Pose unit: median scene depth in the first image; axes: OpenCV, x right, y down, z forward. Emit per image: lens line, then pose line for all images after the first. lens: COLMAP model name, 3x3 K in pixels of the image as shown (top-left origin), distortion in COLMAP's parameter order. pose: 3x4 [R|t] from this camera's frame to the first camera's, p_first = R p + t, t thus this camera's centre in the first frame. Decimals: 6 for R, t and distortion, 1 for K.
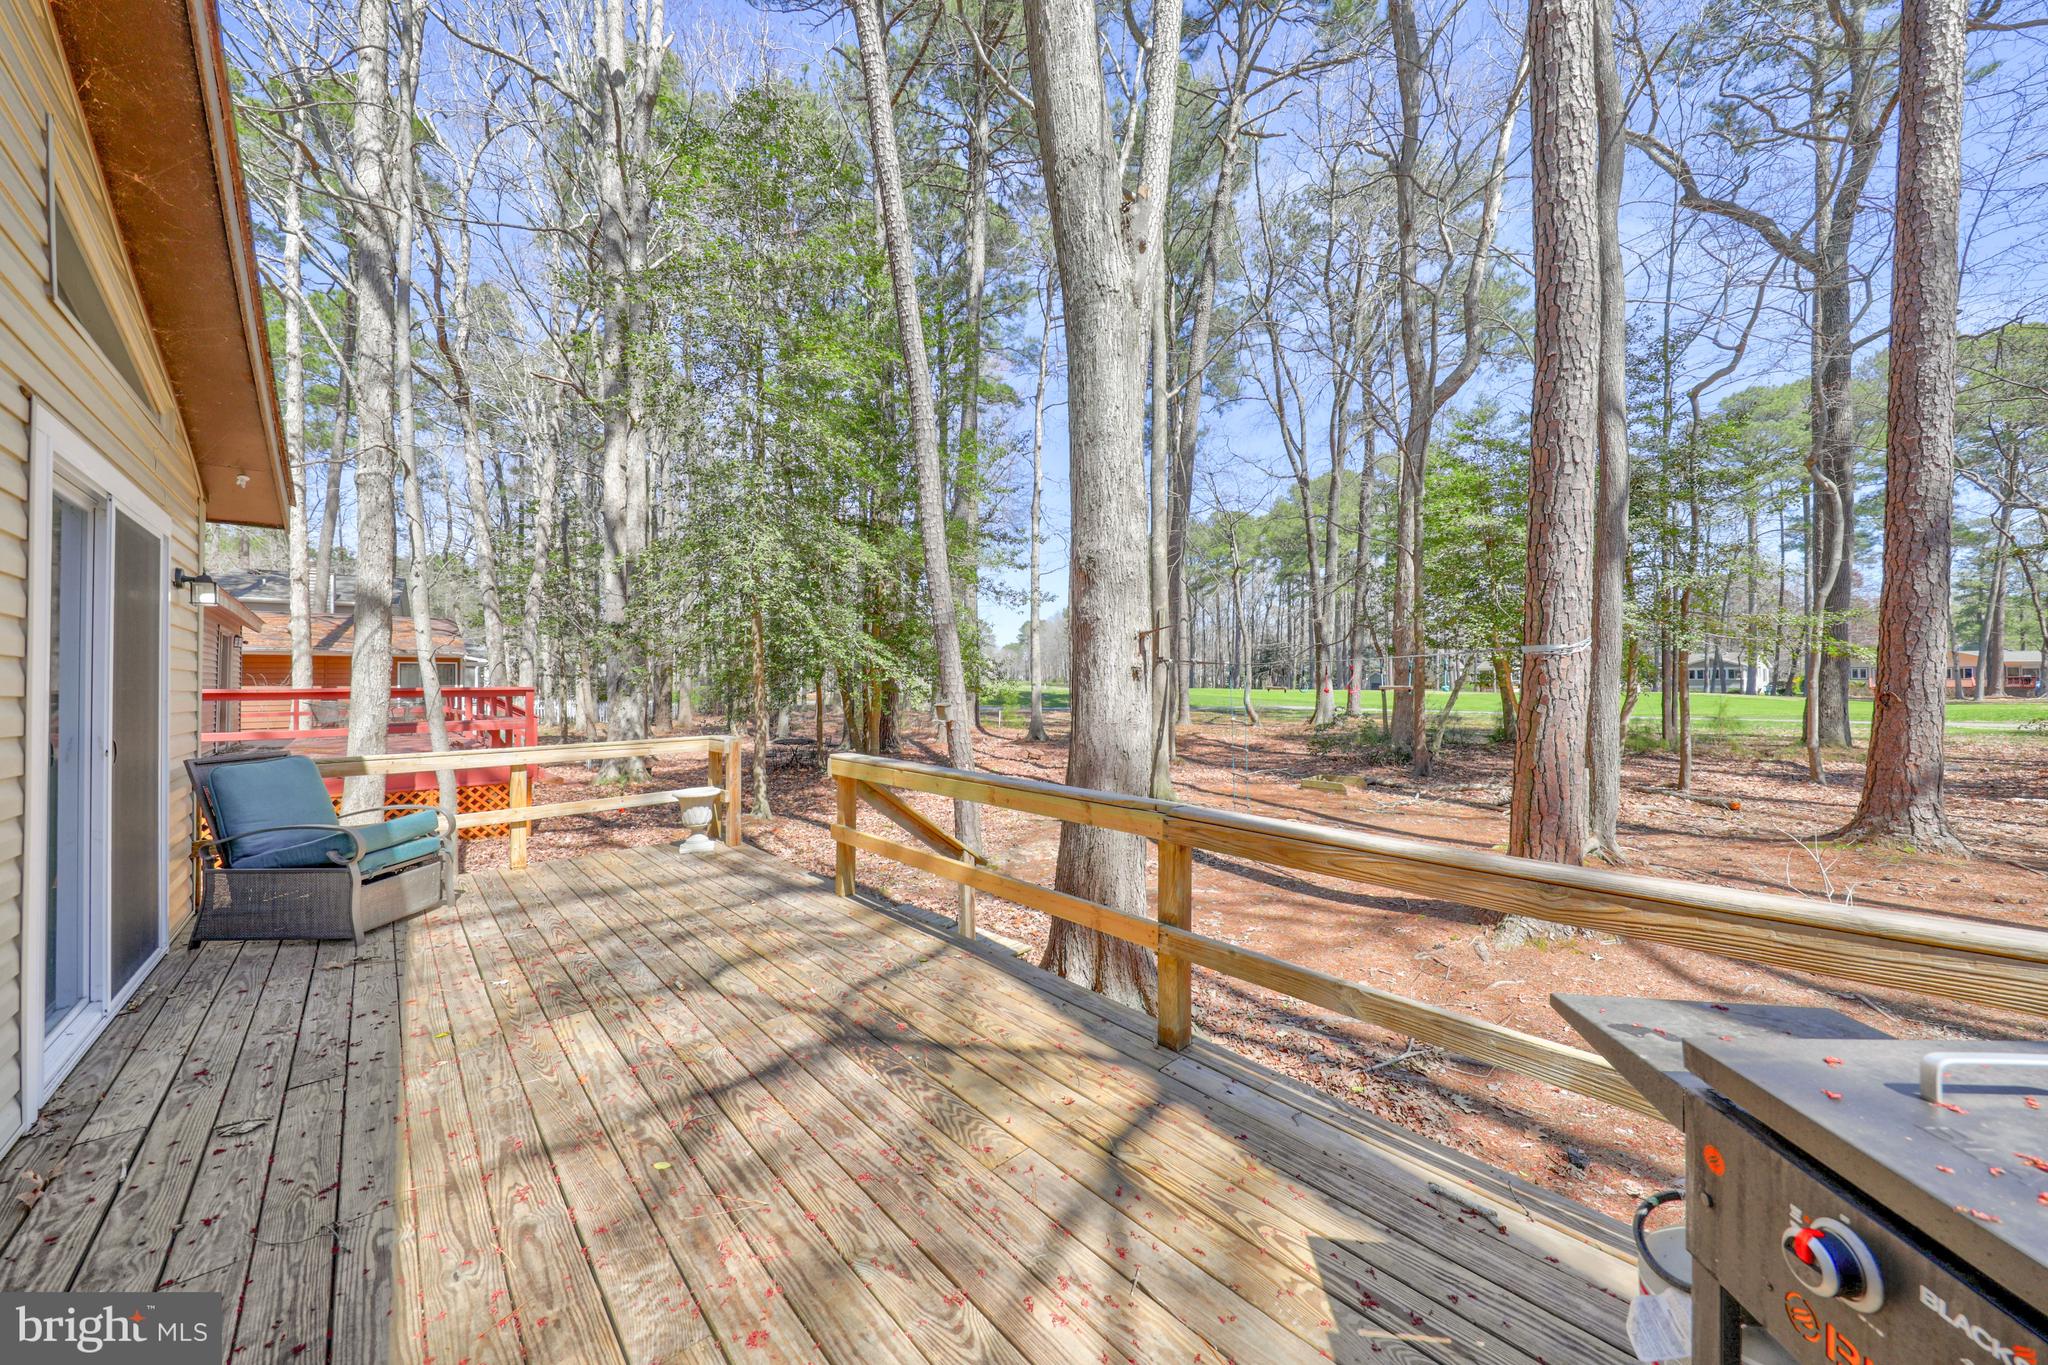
lens RADIAL K [[778.0, 0, 999.8], [0, 778.0, 684.9], [0, 0, 1]] dist [-0.000659, -0.000539]
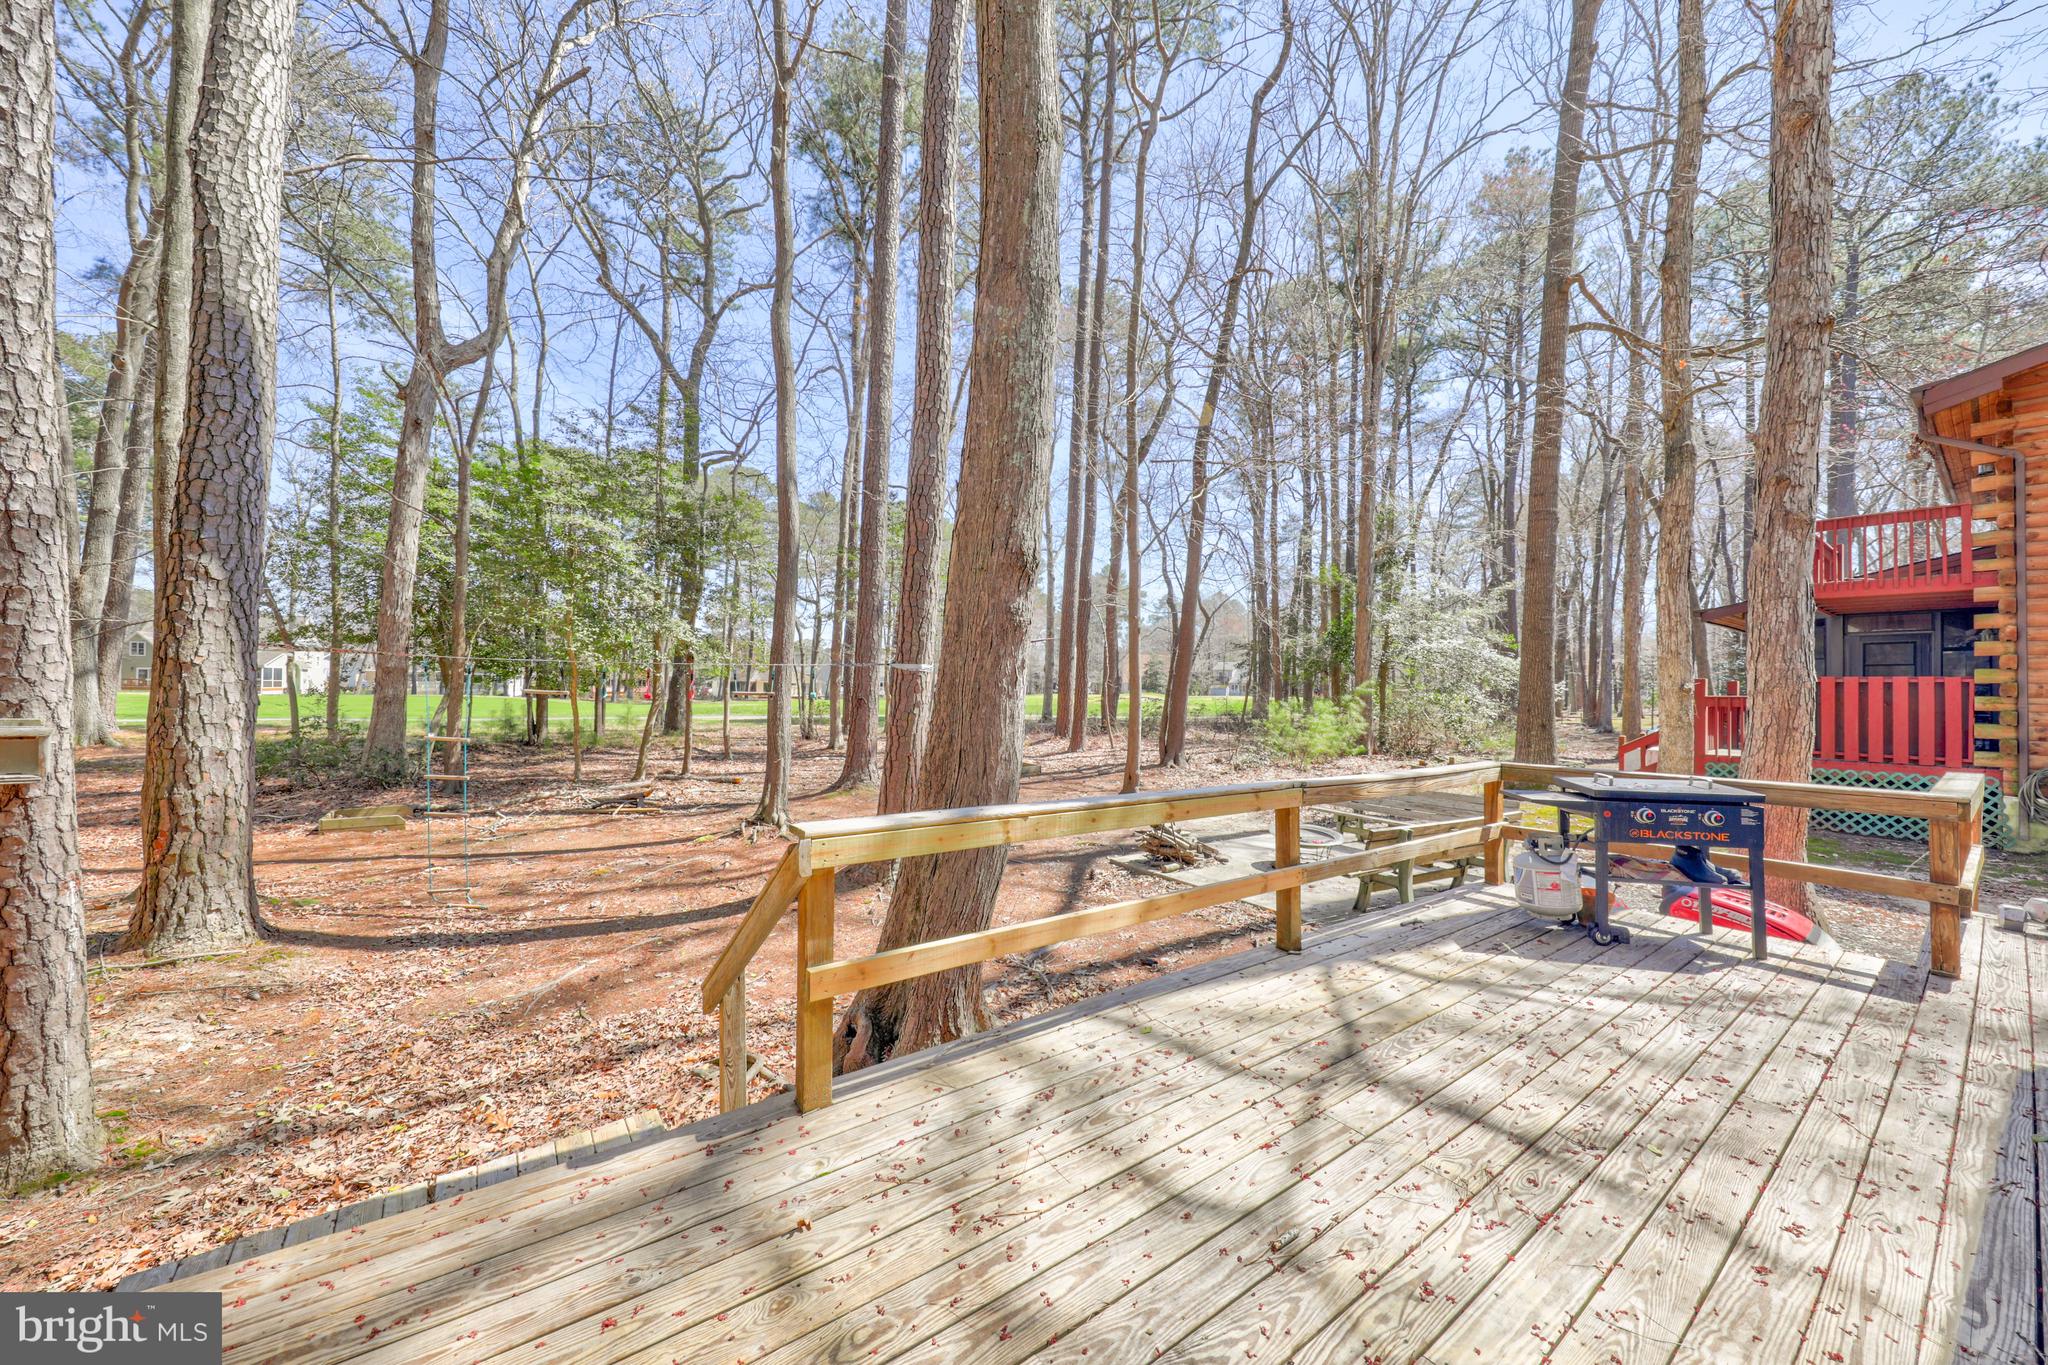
lens RADIAL K [[778.0, 0, 999.8], [0, 778.0, 684.9], [0, 0, 1]] dist [-0.000659, -0.000539]
pose [[0.030450, 0.012866, 0.999453, -1.105831], [-0.012127, 0.999848, -0.012501, -0.002759], [-0.999463, -0.011740, 0.030601, 1.344097]]
